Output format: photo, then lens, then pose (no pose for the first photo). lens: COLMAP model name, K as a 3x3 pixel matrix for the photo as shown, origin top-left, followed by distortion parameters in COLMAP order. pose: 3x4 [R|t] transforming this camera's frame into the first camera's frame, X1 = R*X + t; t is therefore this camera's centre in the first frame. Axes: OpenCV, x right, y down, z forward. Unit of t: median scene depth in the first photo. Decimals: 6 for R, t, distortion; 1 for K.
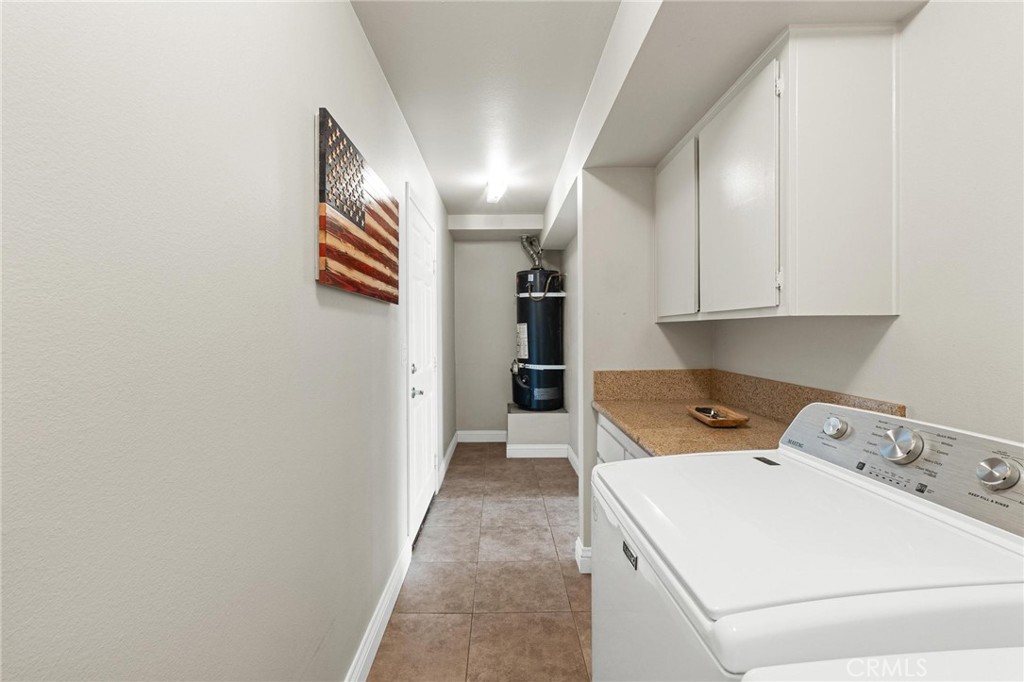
lens RADIAL K [[466.7, 0, 510.0], [0, 466.7, 335.6], [0, 0, 1]] dist [0.003500, 0.001784]
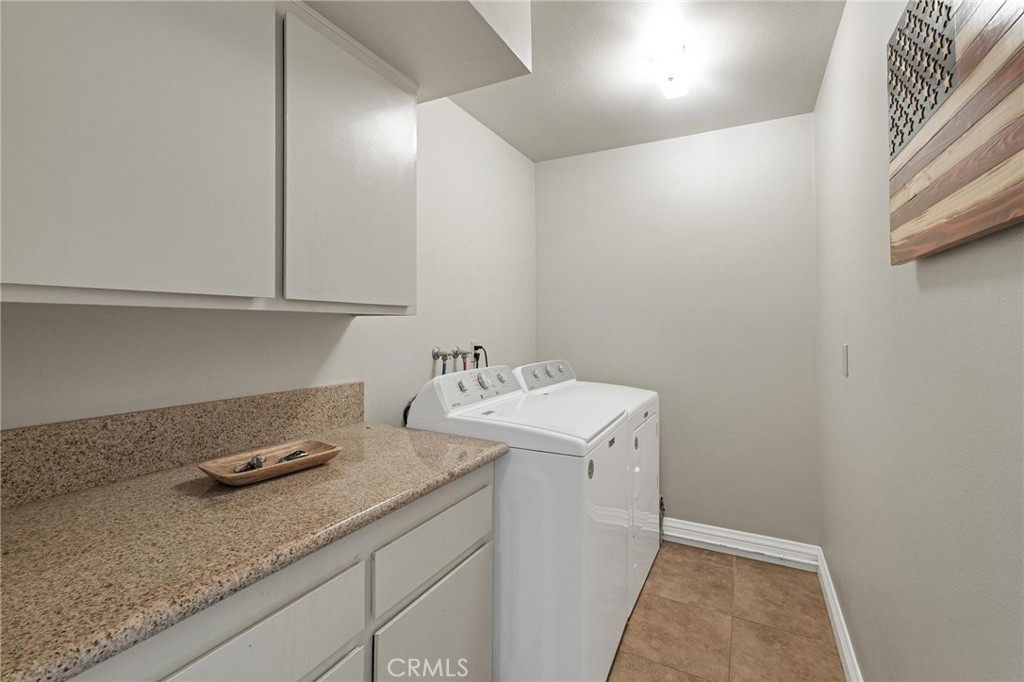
lens RADIAL K [[466.7, 0, 509.5], [0, 466.7, 334.9], [0, 0, 1]] dist [0.003500, 0.001784]
pose [[-0.874195, -0.007634, 0.485515, -0.154684], [0.007527, 0.999543, 0.029270, -0.018604], [-0.485517, 0.029242, -0.873738, 1.396699]]
